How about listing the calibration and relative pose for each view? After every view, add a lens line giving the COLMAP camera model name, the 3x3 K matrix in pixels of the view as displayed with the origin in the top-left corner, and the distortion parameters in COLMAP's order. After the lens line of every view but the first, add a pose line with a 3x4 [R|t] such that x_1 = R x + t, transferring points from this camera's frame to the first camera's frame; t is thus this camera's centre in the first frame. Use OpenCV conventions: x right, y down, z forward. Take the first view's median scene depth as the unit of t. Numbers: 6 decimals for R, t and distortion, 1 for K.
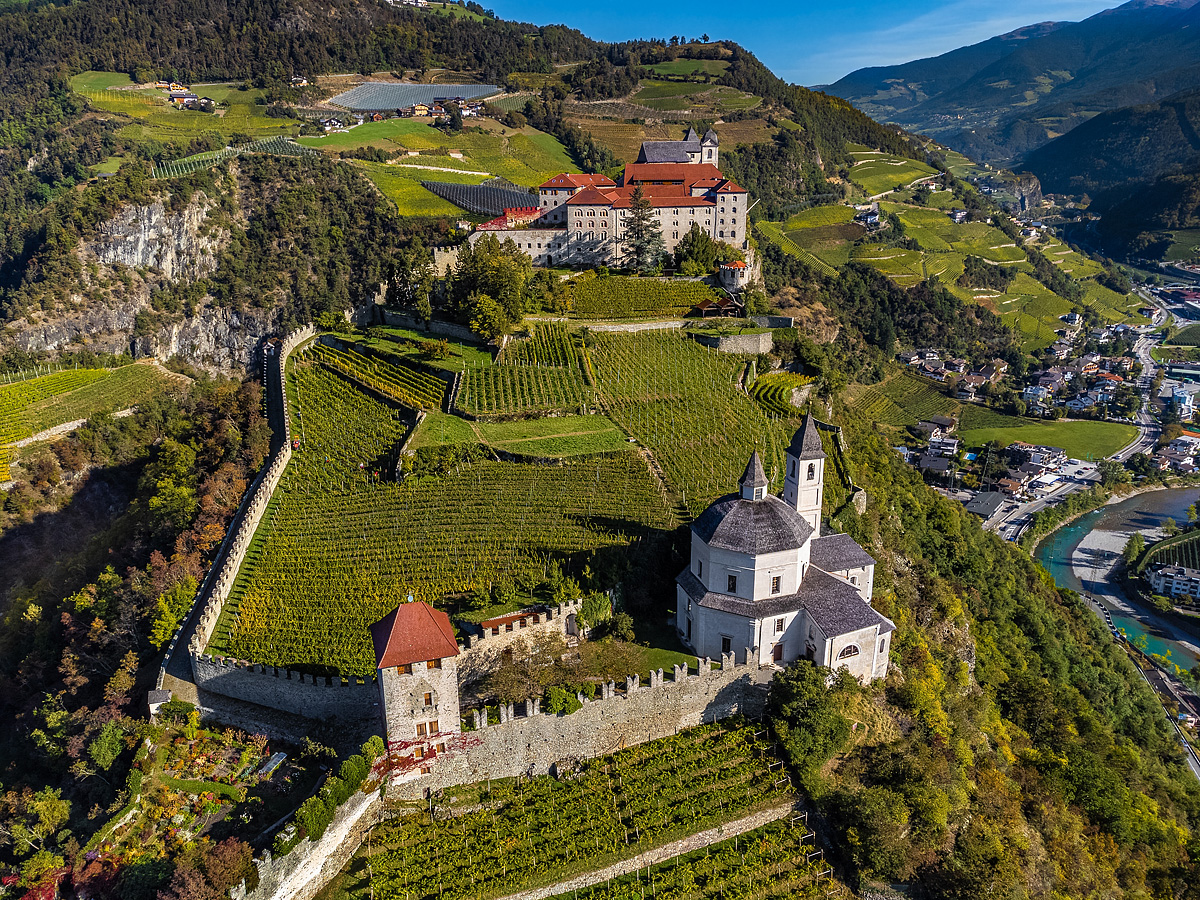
lens RADIAL K [[888.8, 0, 580.3], [0, 888.8, 450.8], [0, 0, 1]] dist [0.014468, -0.003546]
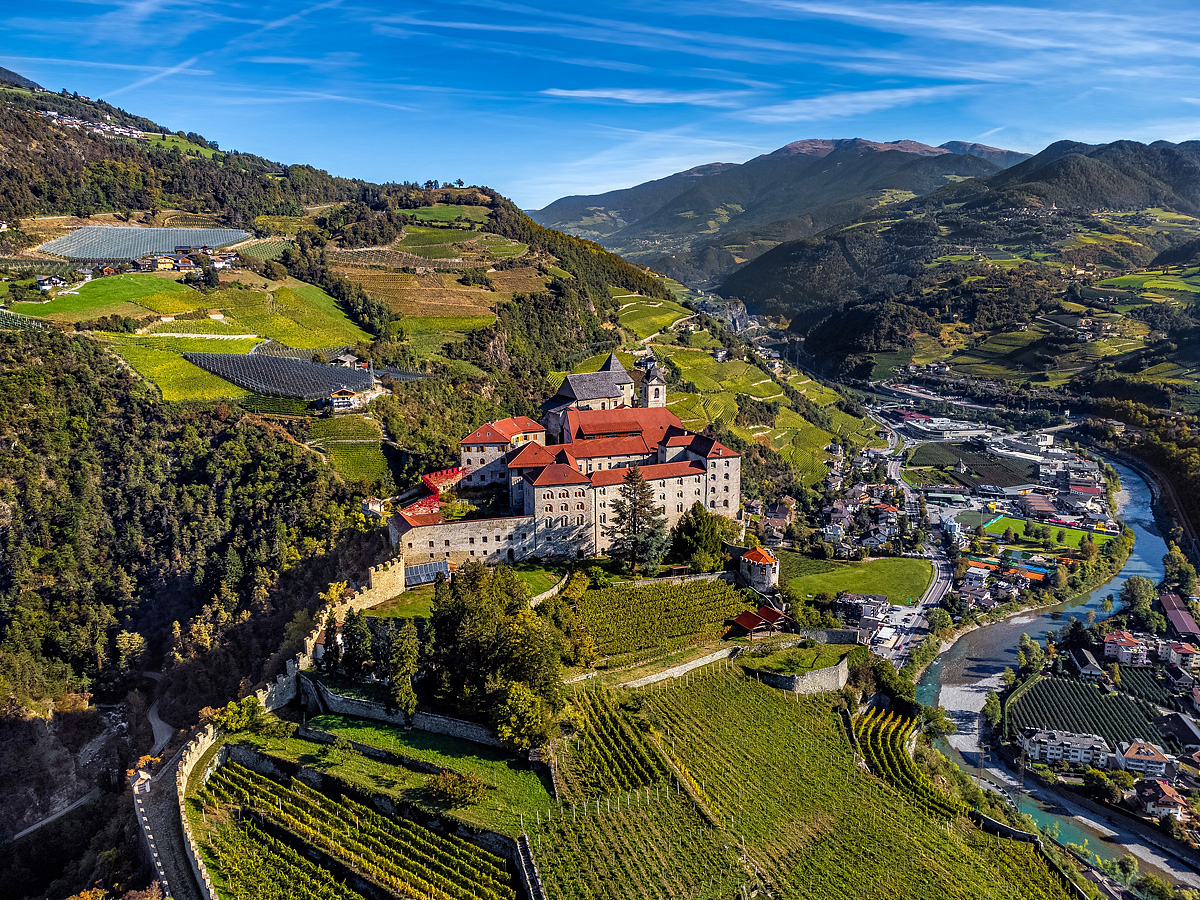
lens RADIAL K [[888.8, 0, 580.3], [0, 888.8, 450.8], [0, 0, 1]] dist [0.014468, -0.003546]
pose [[0.951941, -0.063644, 0.299596, -0.060024], [0.098776, 0.989701, -0.103606, -0.065329], [-0.289916, 0.128220, 0.948424, 0.074152]]
